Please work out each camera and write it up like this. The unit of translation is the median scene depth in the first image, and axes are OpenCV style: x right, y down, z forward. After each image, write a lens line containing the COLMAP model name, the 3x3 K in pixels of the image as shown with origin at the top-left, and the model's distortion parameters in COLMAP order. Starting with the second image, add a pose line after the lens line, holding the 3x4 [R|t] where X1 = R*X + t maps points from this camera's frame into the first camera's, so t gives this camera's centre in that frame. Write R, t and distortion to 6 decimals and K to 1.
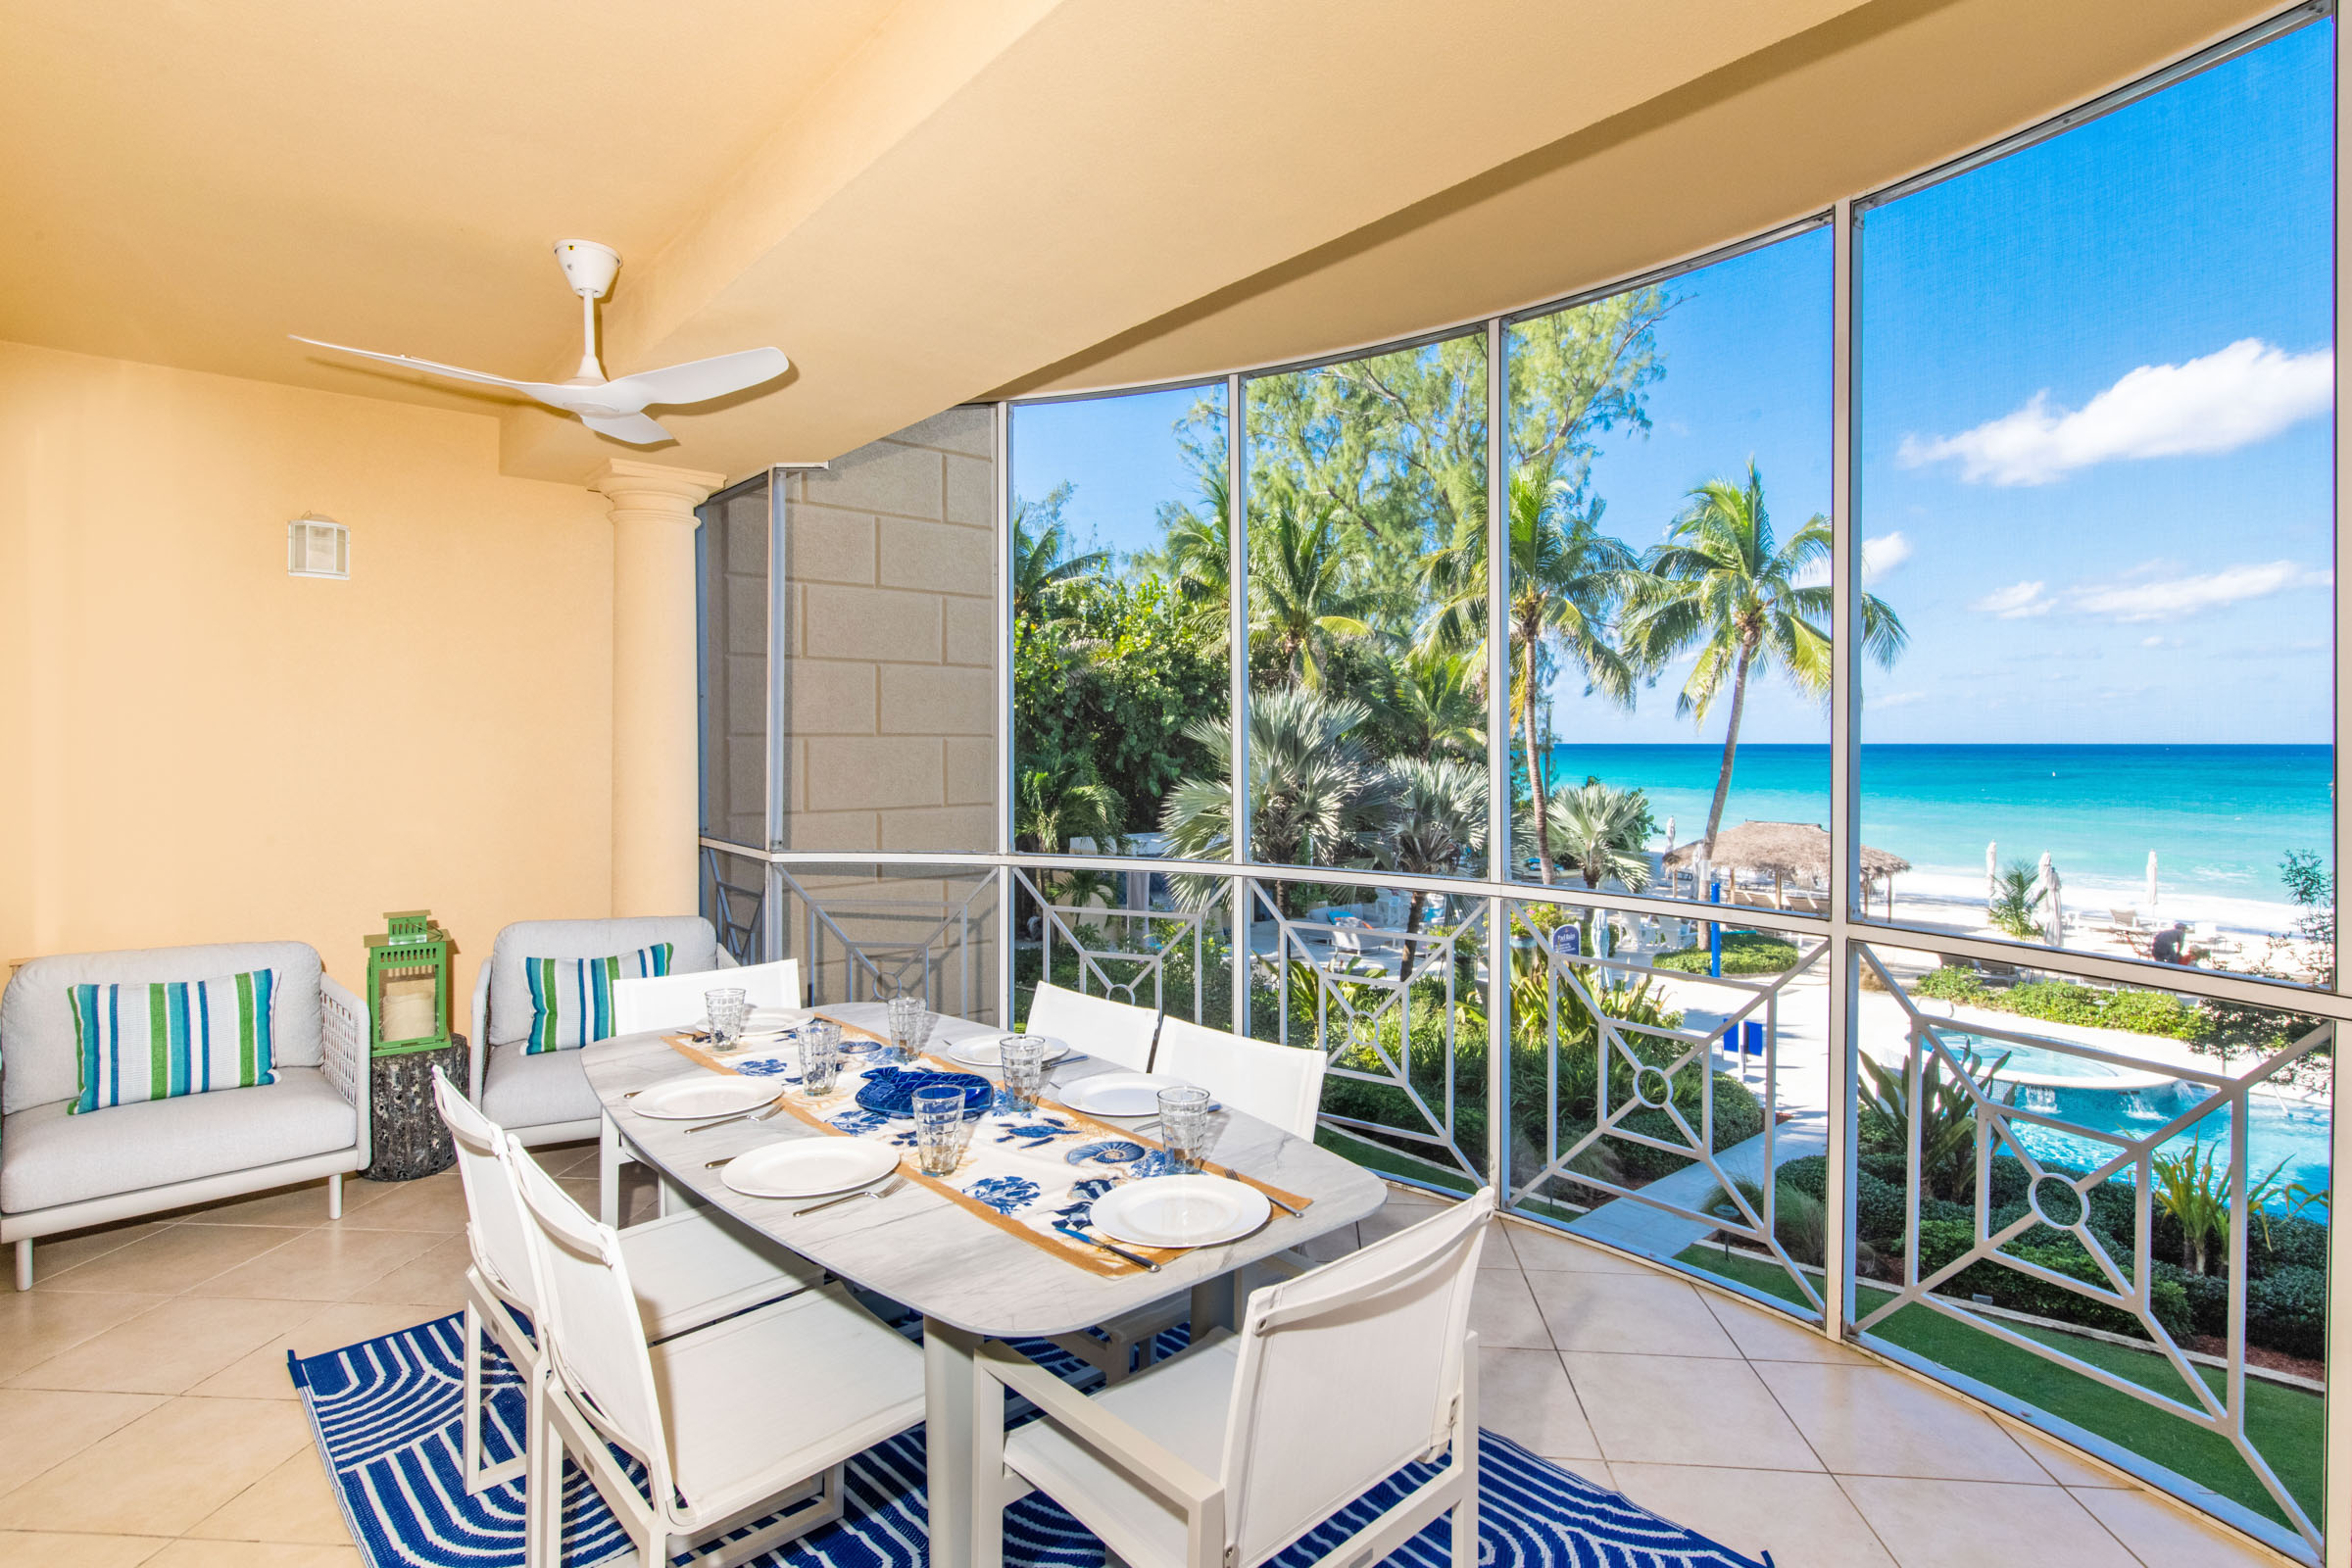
lens RADIAL K [[1175.5, 0, 1184.8], [0, 1175.5, 750.5], [0, 0, 1]] dist [0.000621, -0.008905]
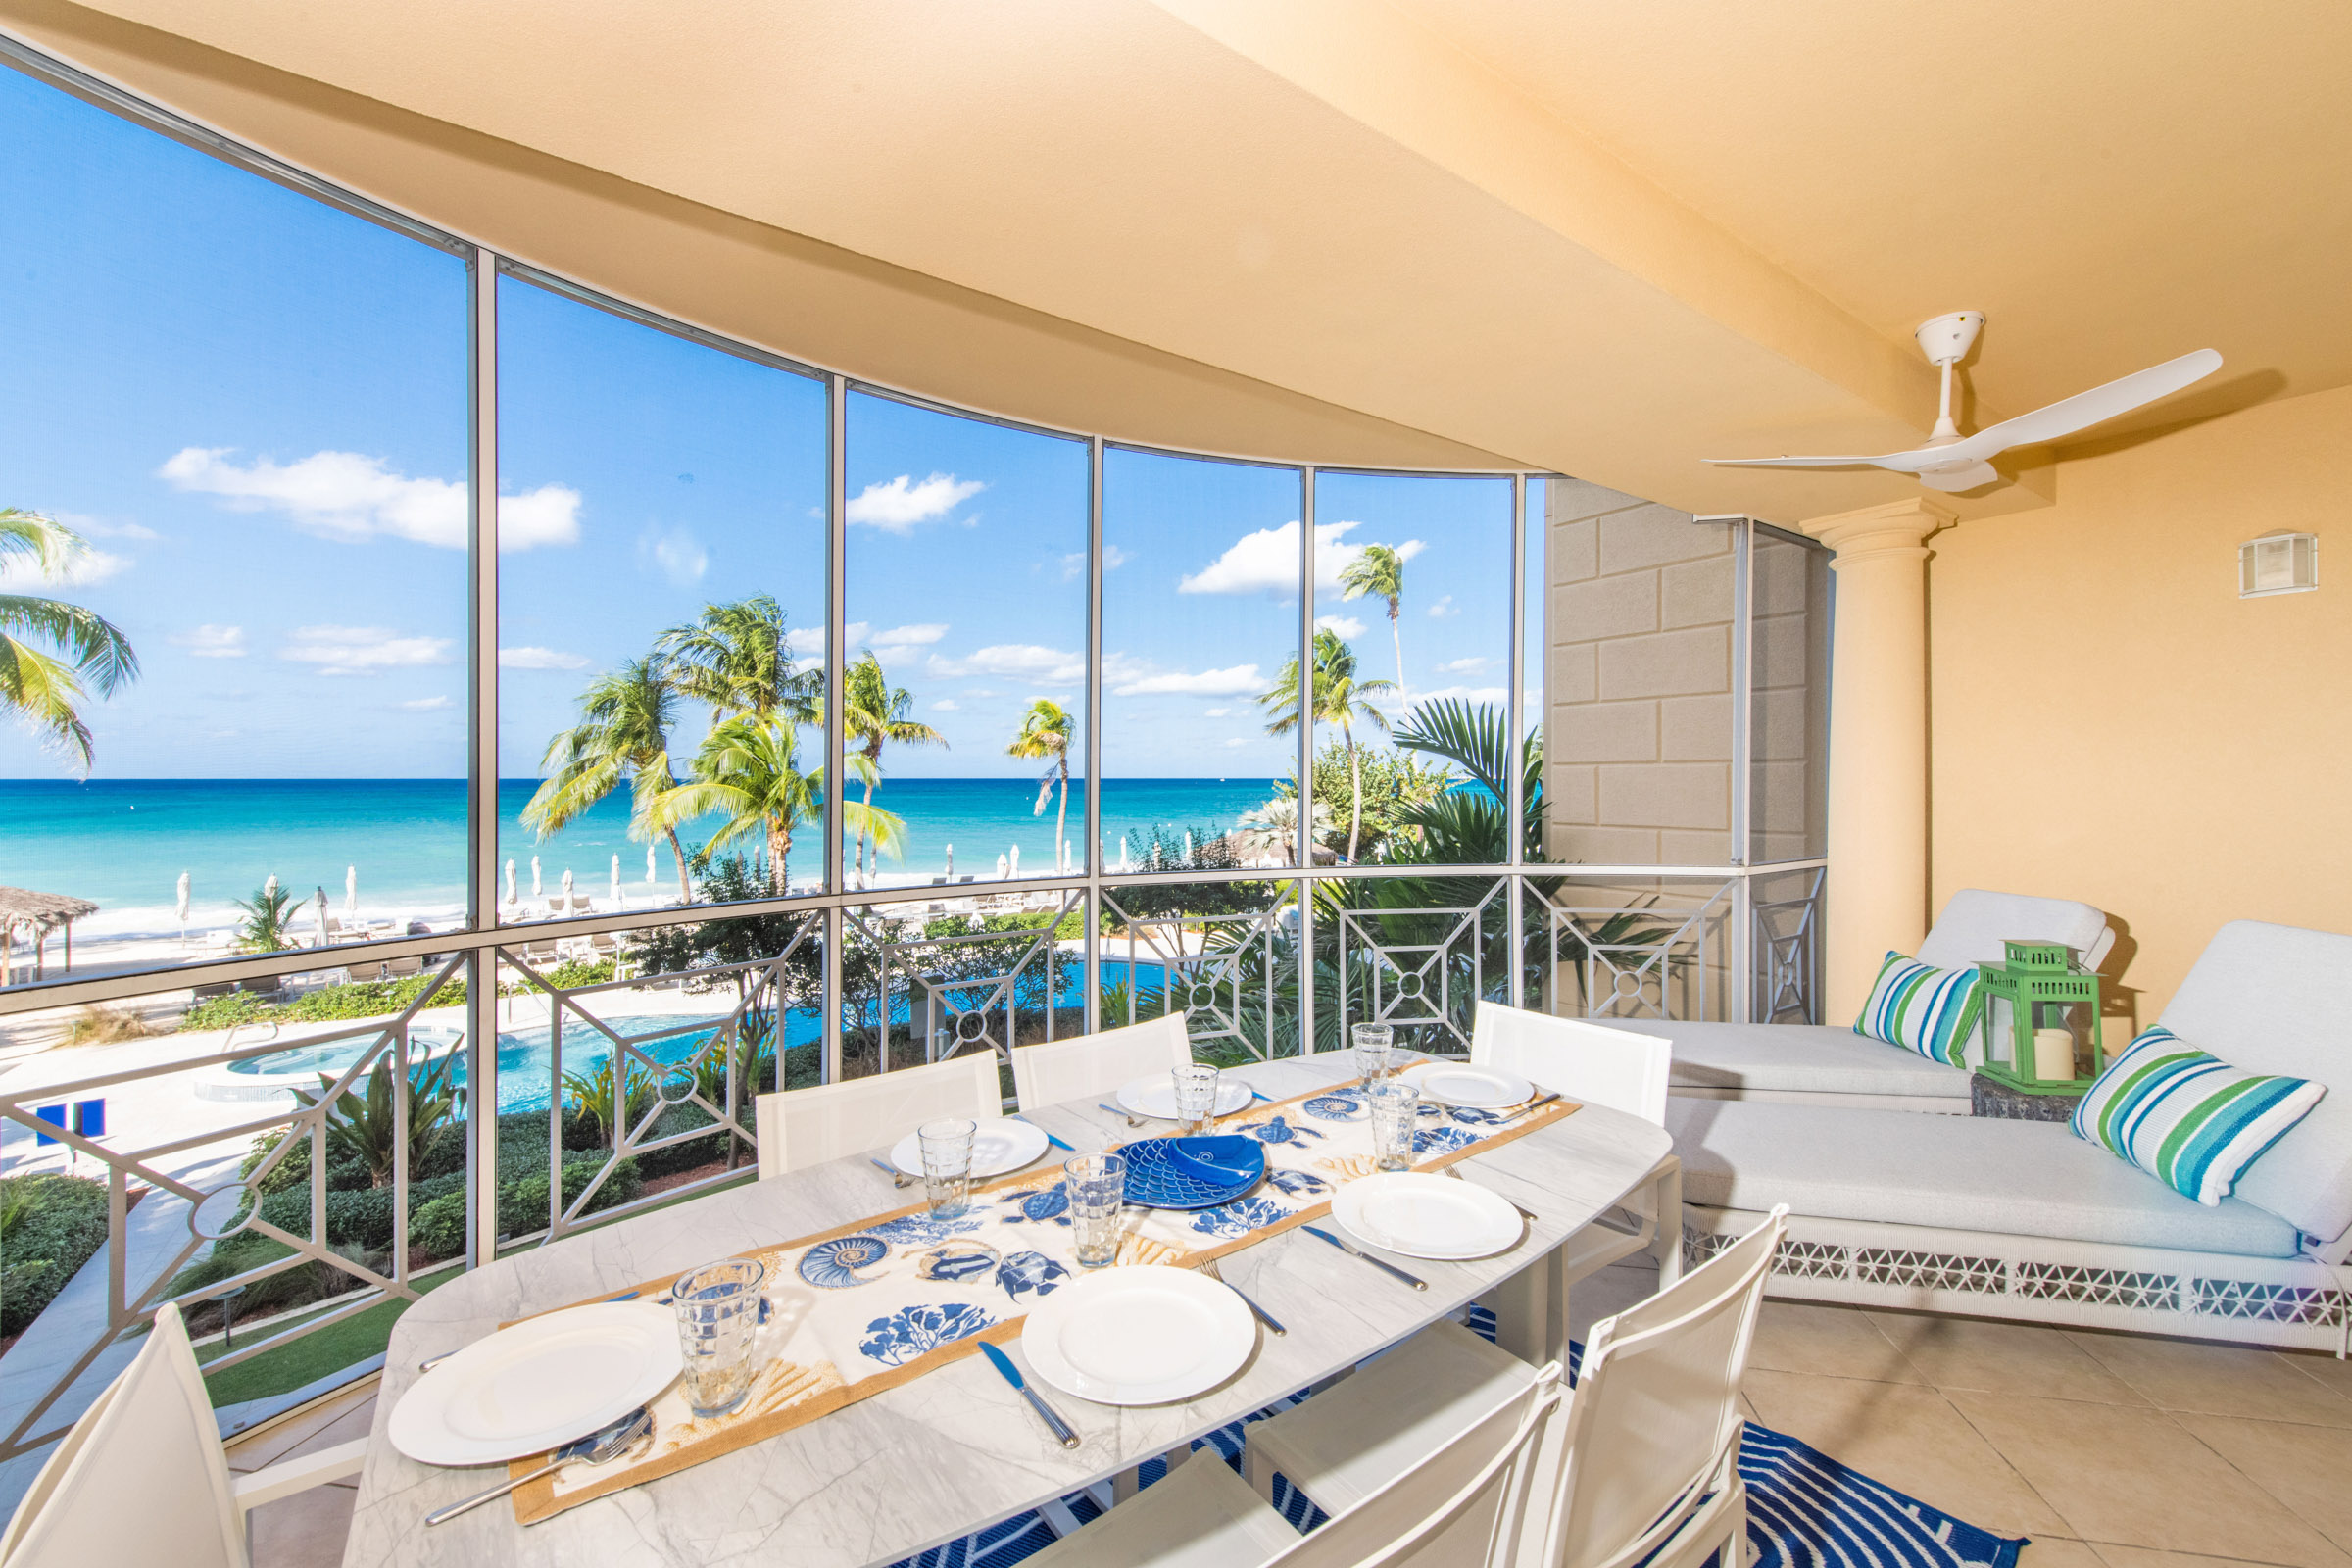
lens RADIAL K [[919.6, 0, 1176.0], [0, 919.6, 784.0], [0, 0, 1]] dist [0.026167, 0.000041]
pose [[0.096915, -0.005280, 0.995279, -0.712124], [0.005070, 0.999976, 0.004812, 0.005376], [-0.995280, 0.004580, 0.096939, 0.751031]]
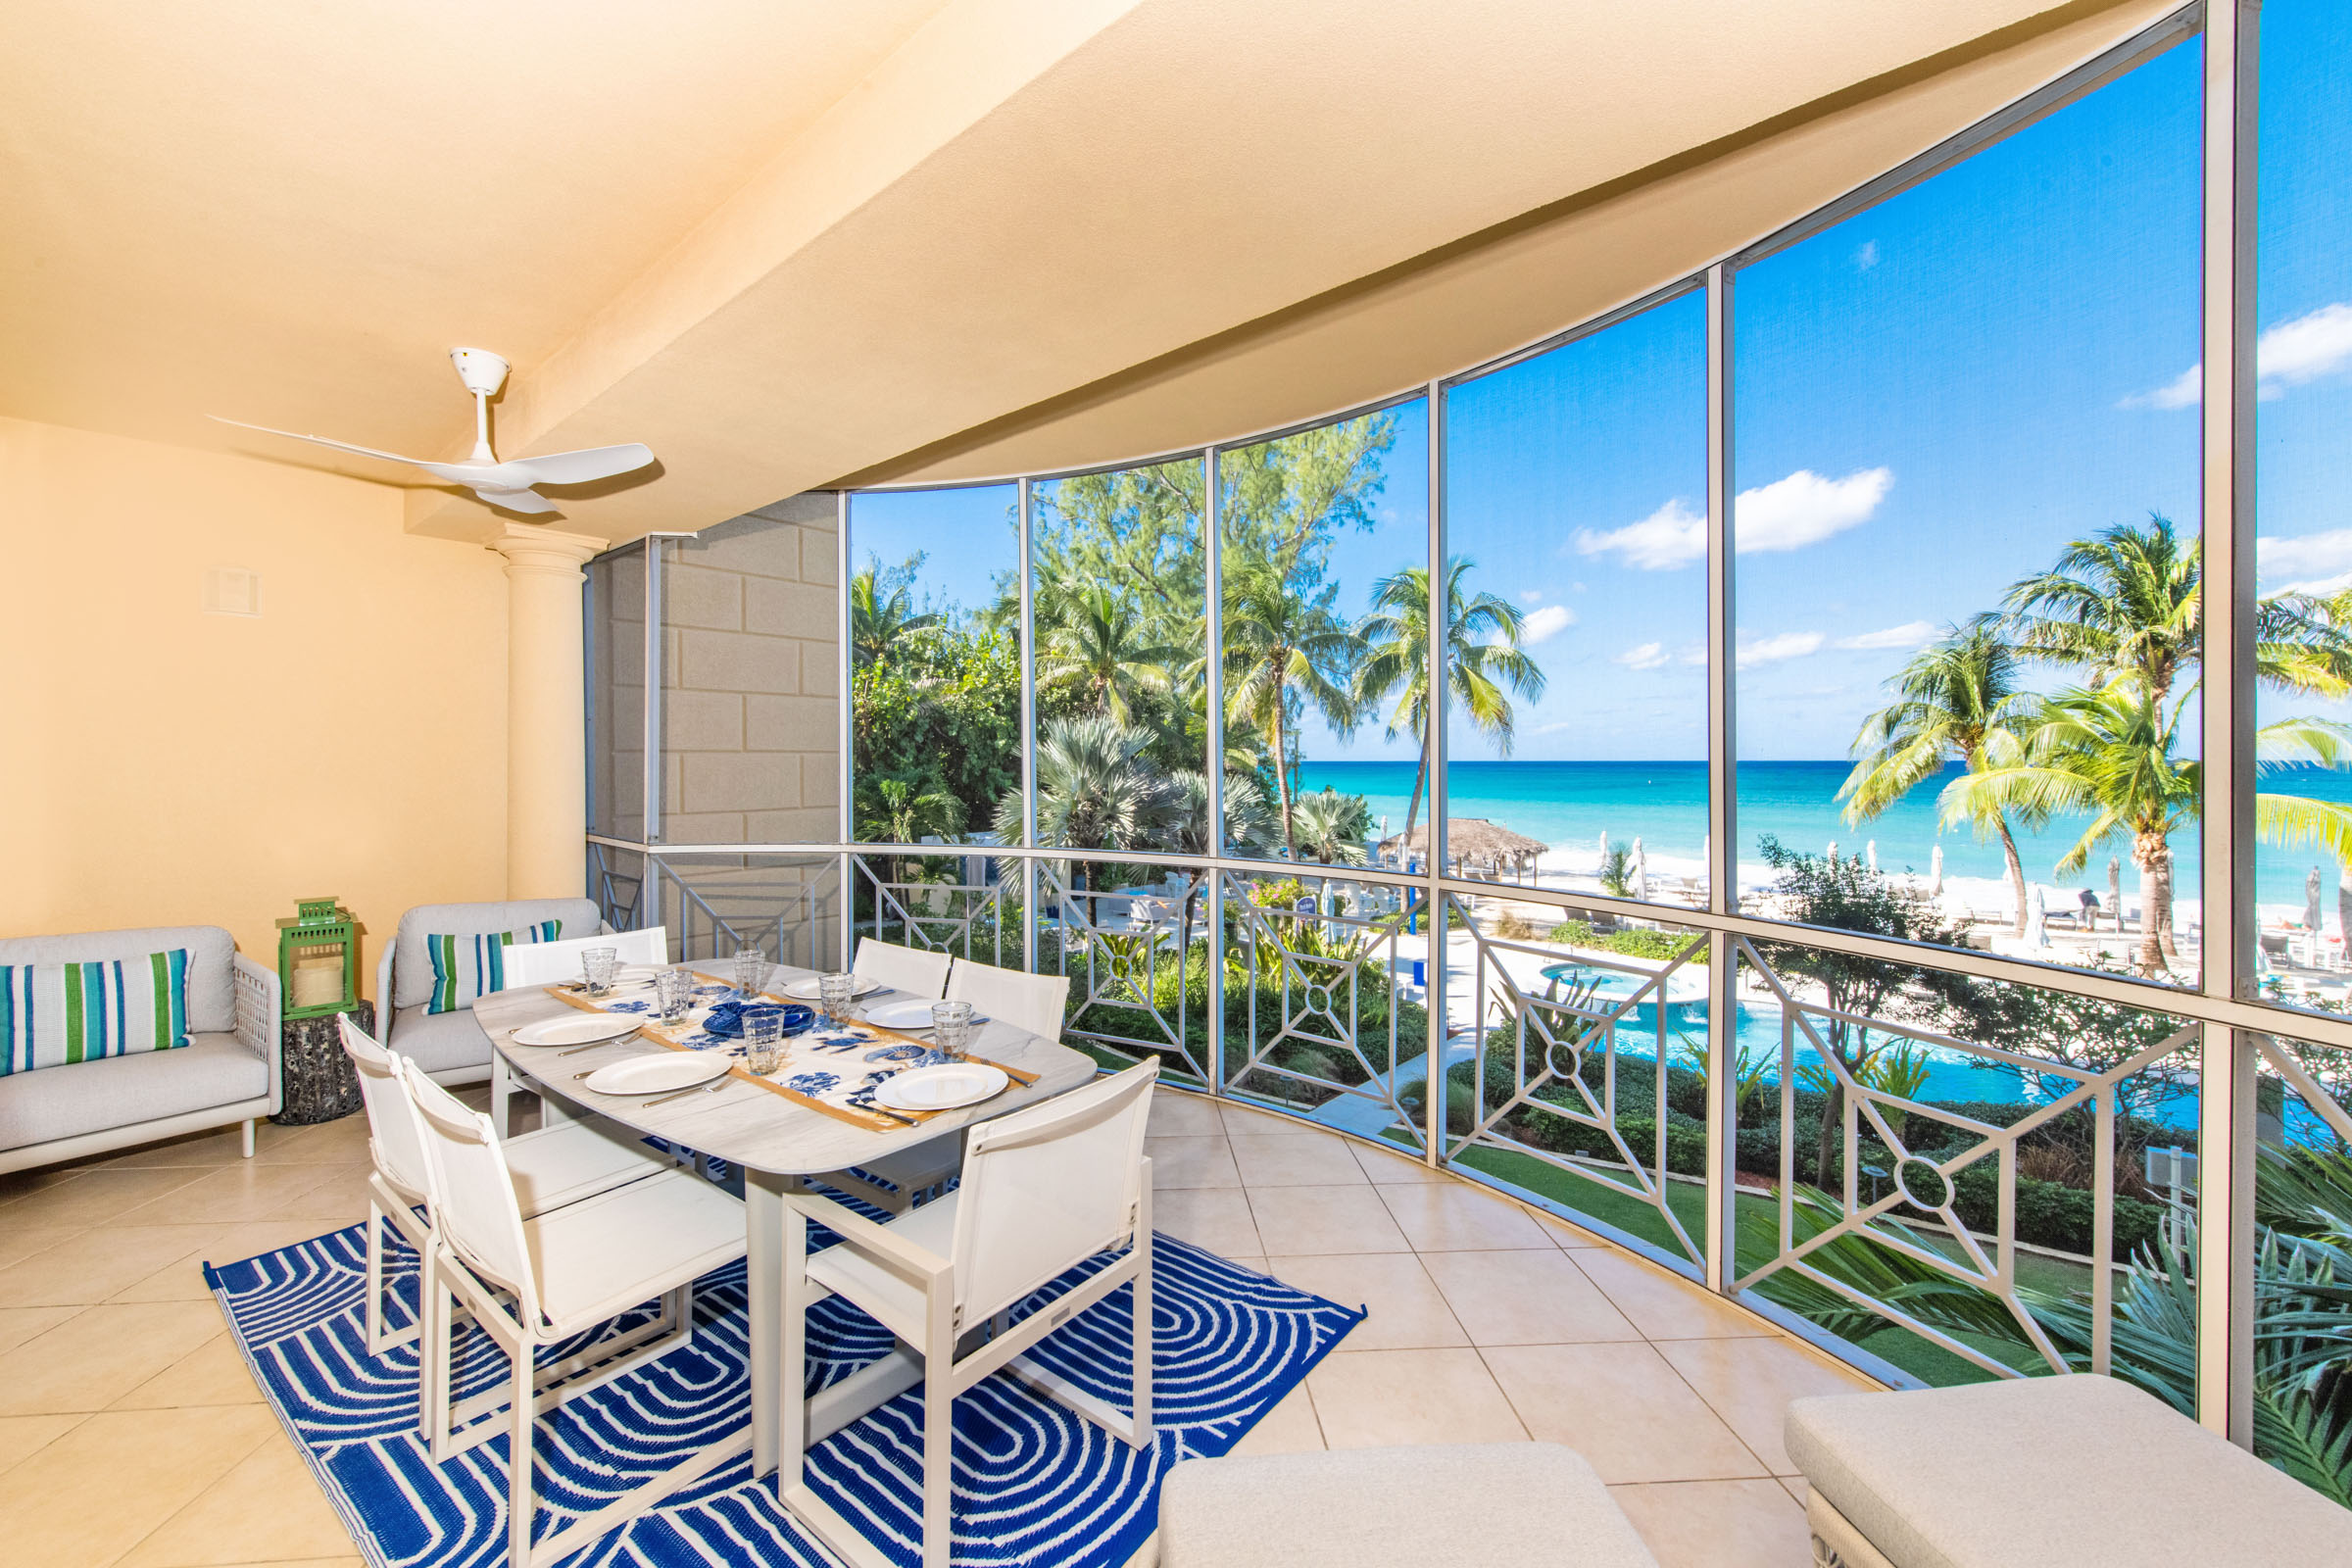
lens RADIAL K [[924.9, 0, 1169.1], [0, 924.9, 765.4], [0, 0, 1]] dist [-0.000119, -0.003248]
pose [[0.987361, -0.002218, 0.158472, 0.042264], [0.002484, 0.999996, -0.001484, 0.006051], [-0.158468, 0.001859, 0.987362, -0.060100]]
